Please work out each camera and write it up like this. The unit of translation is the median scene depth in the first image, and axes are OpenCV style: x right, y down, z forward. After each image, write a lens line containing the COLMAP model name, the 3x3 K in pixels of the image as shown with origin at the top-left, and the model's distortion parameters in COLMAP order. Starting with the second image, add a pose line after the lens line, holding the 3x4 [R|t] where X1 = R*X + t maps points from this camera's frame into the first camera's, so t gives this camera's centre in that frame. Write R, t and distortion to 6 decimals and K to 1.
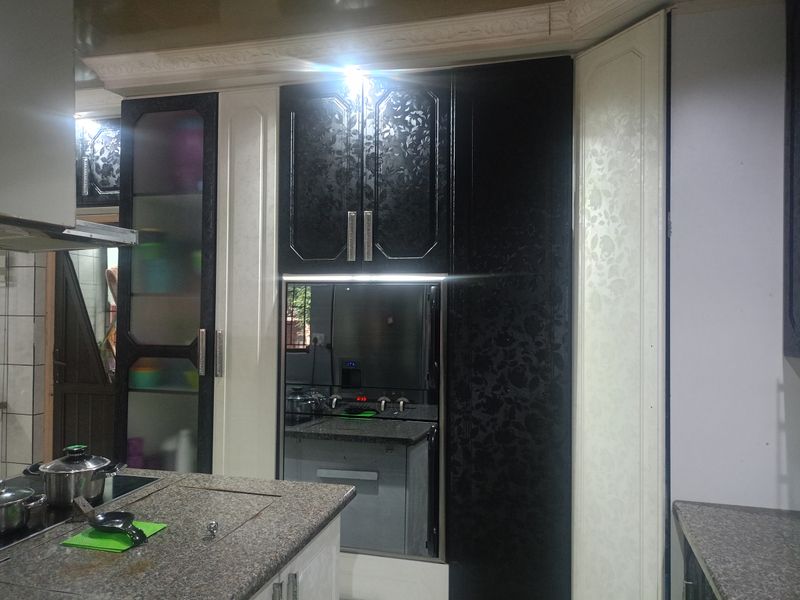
lens RADIAL K [[593.5, 0, 400.0], [0, 593.5, 300.0], [0, 0, 1]] dist [0.012364, -0.007609]
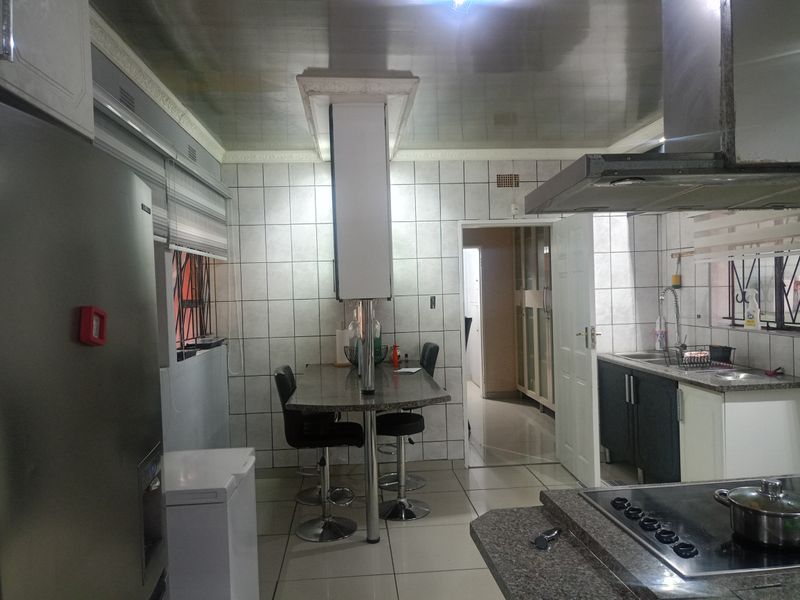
lens RADIAL K [[593.5, 0, 400.0], [0, 593.5, 300.0], [0, 0, 1]] dist [0.012364, -0.007609]
pose [[0.348278, -0.003031, -0.937386, -0.048719], [0.048351, 0.998722, 0.014736, 0.006994], [0.936143, -0.050456, 0.347979, 0.156750]]
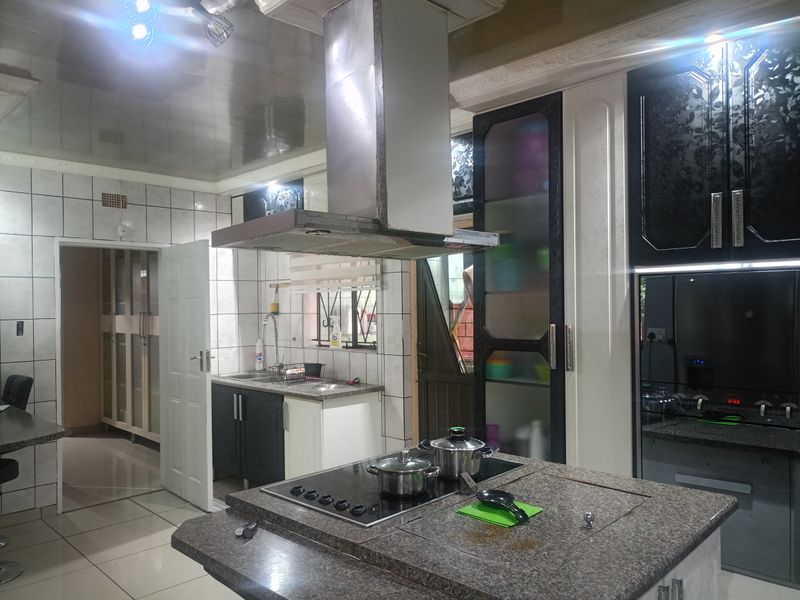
lens RADIAL K [[593.5, 0, 400.0], [0, 593.5, 300.0], [0, 0, 1]] dist [0.012364, -0.007609]
pose [[0.869342, -0.025923, -0.493531, -0.056428], [0.029890, 0.999553, 0.000149, -0.000868], [0.493306, -0.014881, 0.869728, -0.027615]]
